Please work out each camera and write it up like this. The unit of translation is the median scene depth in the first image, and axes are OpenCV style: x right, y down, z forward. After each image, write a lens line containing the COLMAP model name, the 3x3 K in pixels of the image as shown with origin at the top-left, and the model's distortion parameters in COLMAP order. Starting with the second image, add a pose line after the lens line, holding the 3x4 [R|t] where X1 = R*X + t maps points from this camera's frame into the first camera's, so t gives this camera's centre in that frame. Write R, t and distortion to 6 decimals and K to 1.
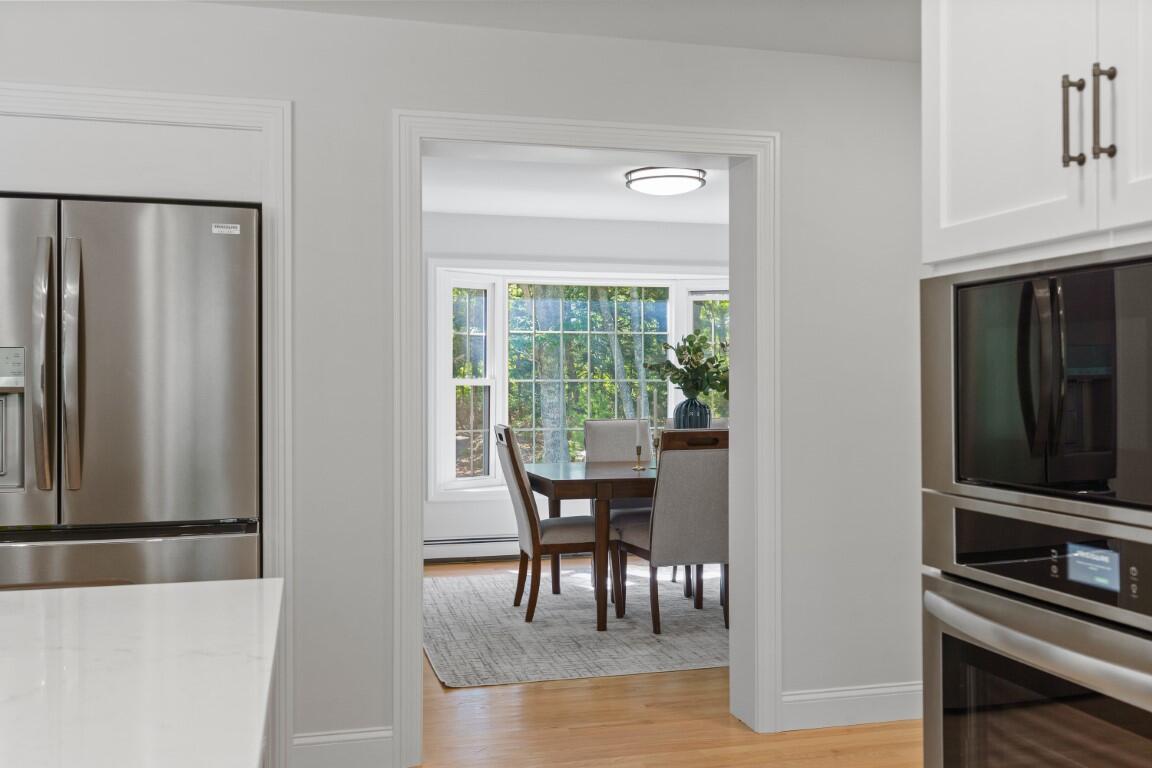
lens RADIAL K [[1033.6, 0, 576.0], [0, 1033.6, 384.0], [0, 0, 1]] dist [-0.004319, -0.004310]
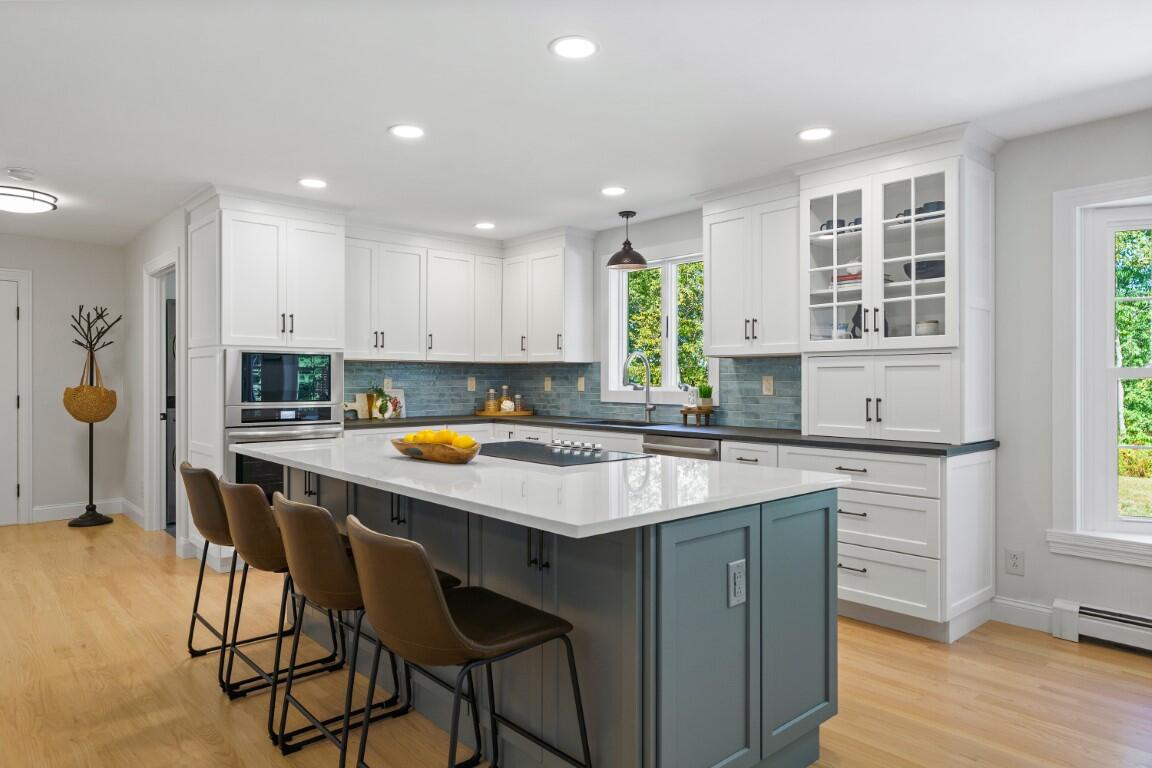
lens RADIAL K [[718.2, 0, 576.0], [0, 718.2, 384.0], [0, 0, 1]] dist [-0.002301, -0.000285]
pose [[-0.452667, -0.006000, 0.891659, -2.586694], [-0.001343, 0.999981, 0.006047, 0.006560], [-0.891678, 0.001540, -0.452667, 1.078659]]
